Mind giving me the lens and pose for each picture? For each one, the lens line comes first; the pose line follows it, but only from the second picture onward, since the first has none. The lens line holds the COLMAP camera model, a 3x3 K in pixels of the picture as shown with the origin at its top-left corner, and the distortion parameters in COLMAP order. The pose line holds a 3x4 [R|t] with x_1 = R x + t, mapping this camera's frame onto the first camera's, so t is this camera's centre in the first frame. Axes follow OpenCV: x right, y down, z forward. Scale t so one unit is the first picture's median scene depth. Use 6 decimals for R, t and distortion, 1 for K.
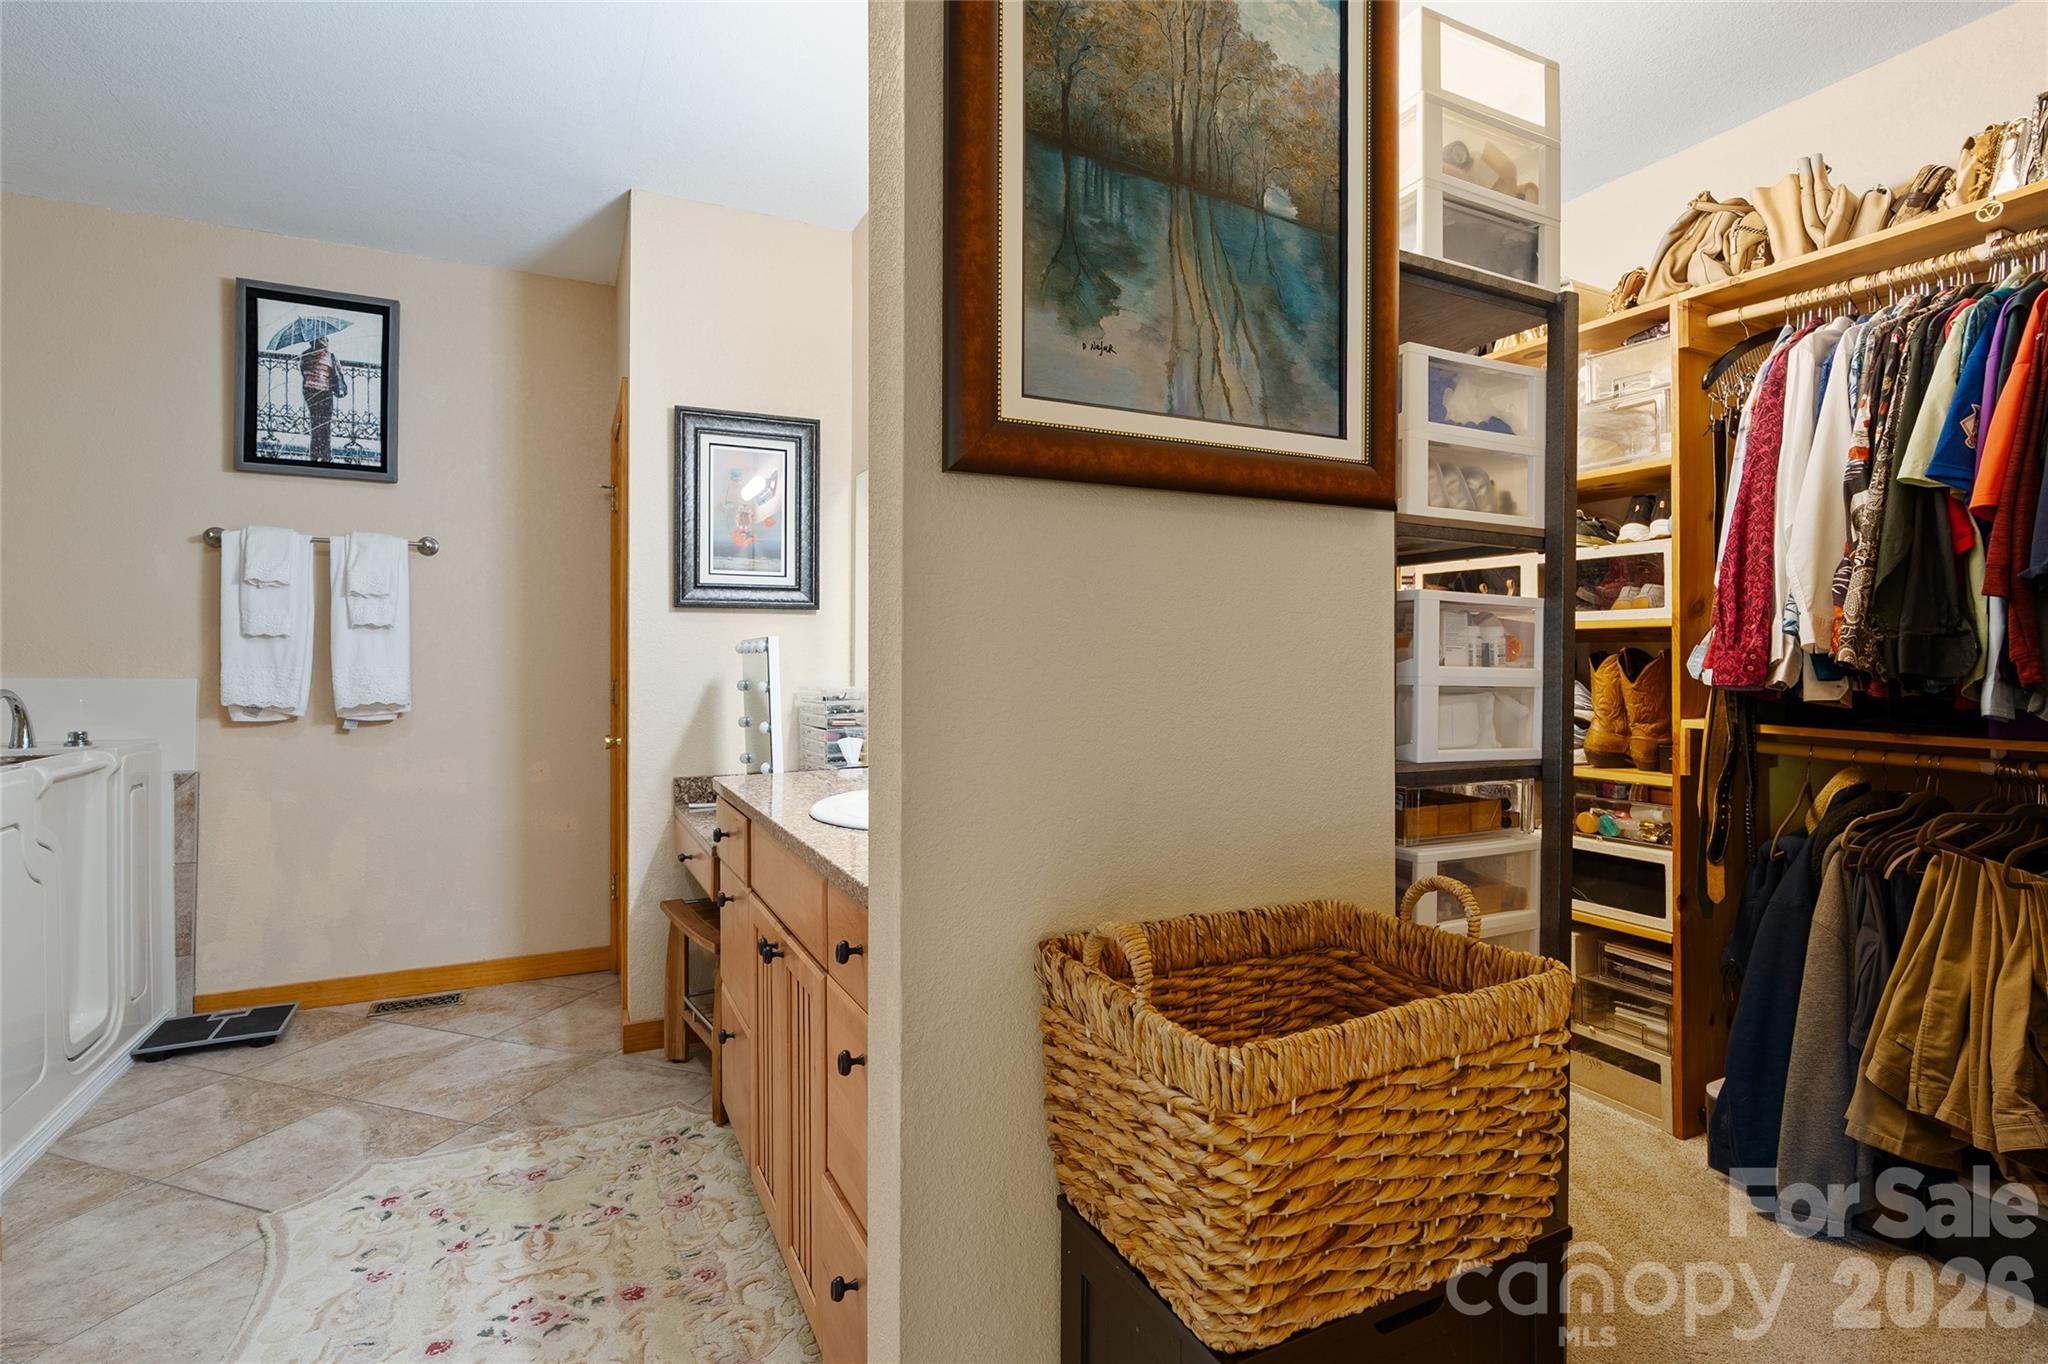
lens RADIAL K [[989.8, 0, 1025.4], [0, 989.8, 671.7], [0, 0, 1]] dist [-0.009137, 0.002948]
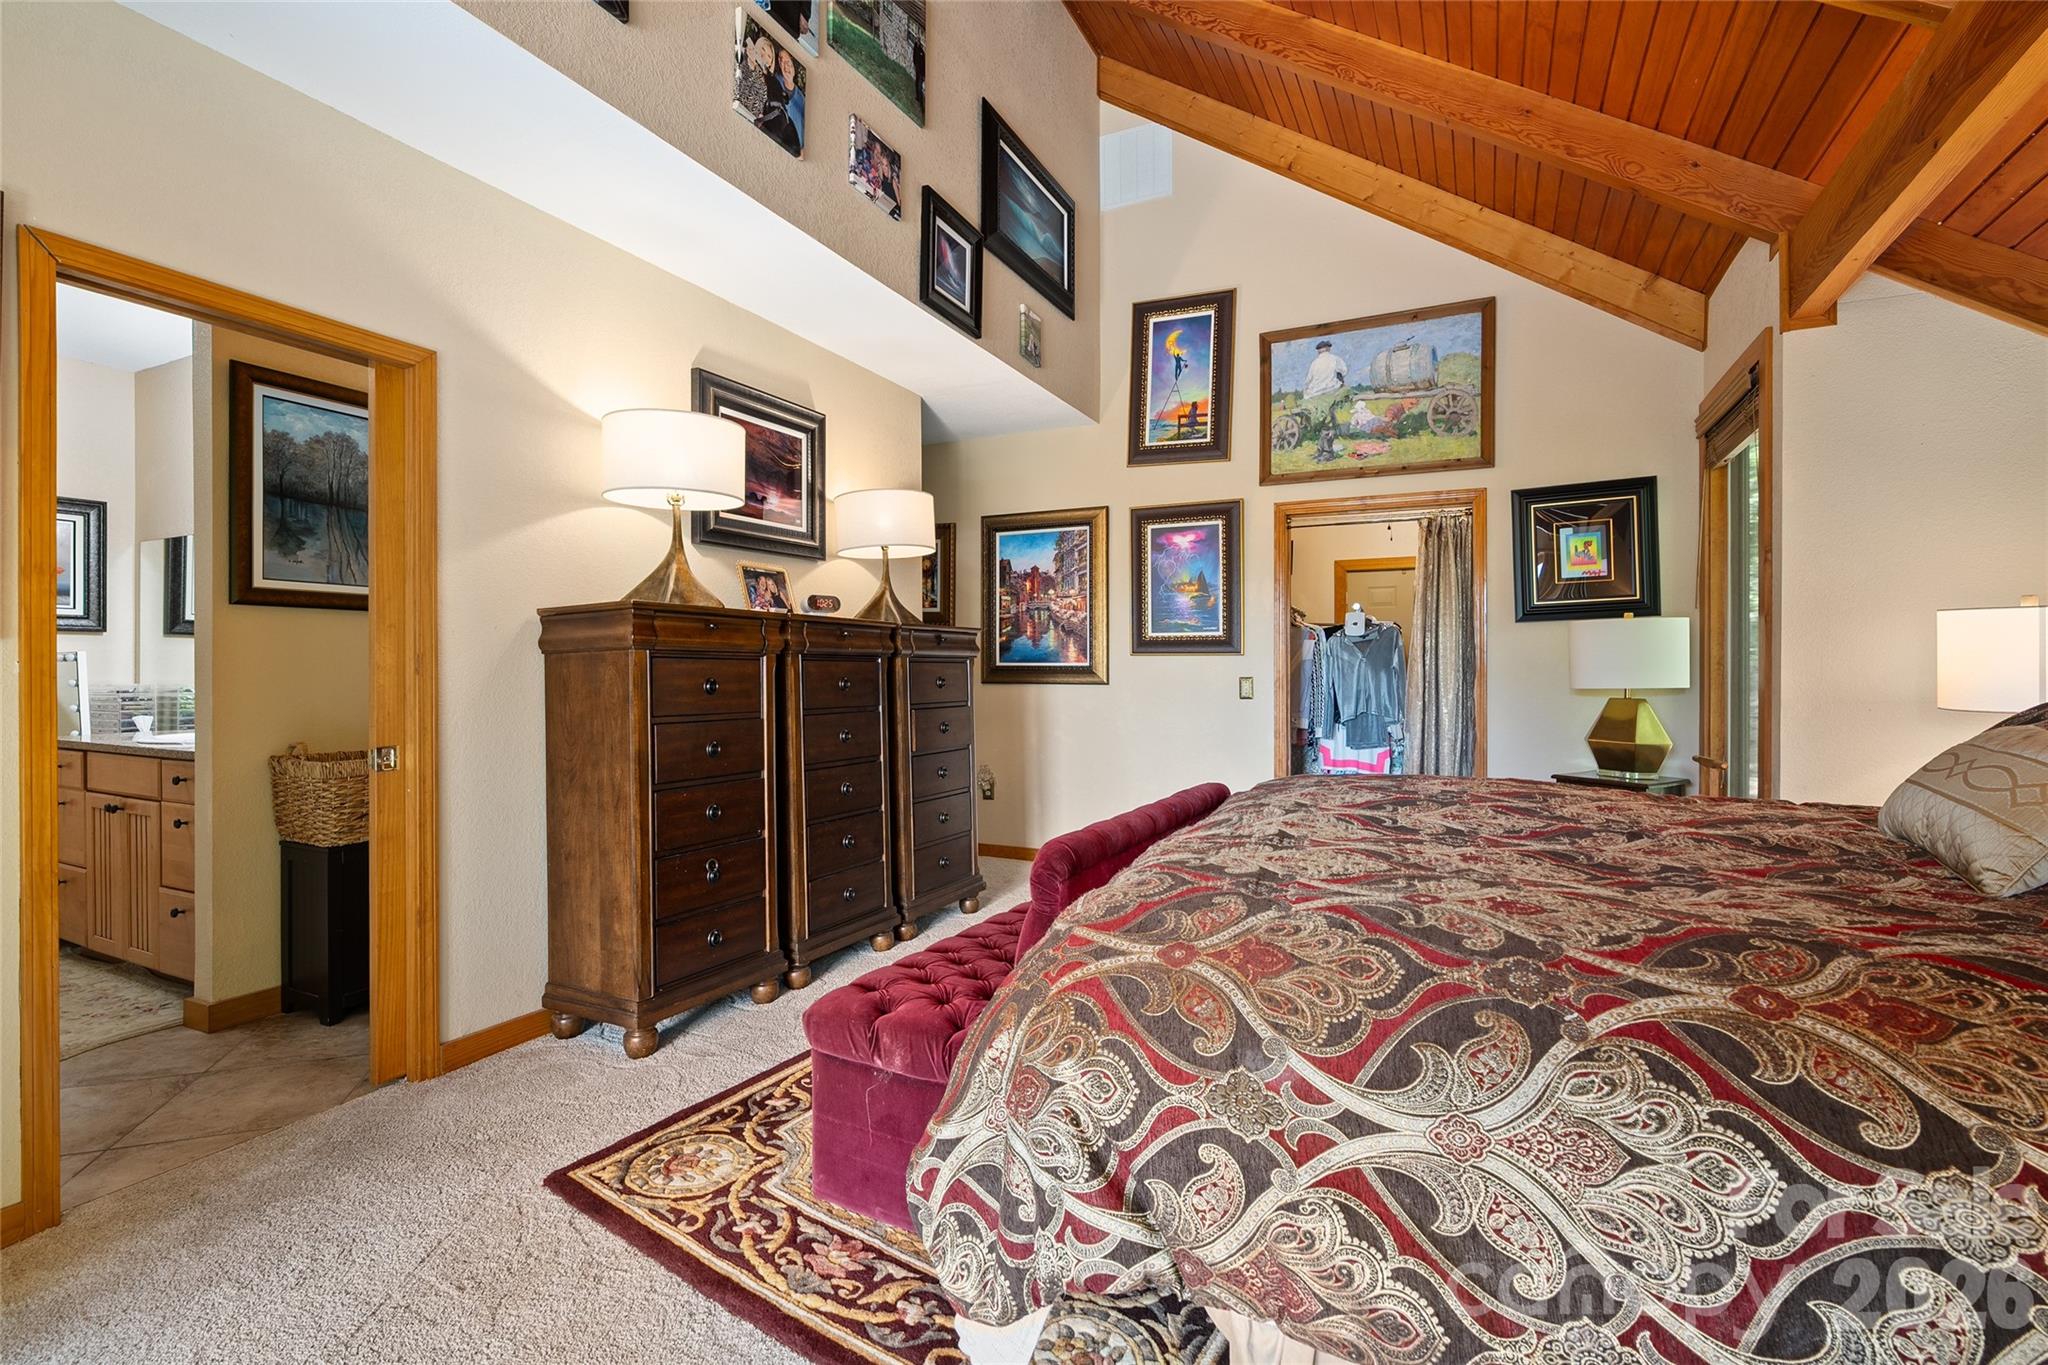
lens RADIAL K [[925.8, 0, 1022.2], [0, 925.8, 674.0], [0, 0, 1]] dist [-0.007913, 0.001763]
pose [[0.797614, -0.004363, 0.603153, 0.137773], [0.008101, 0.999961, -0.003480, 0.040727], [-0.603114, 0.007662, 0.797618, -2.475899]]
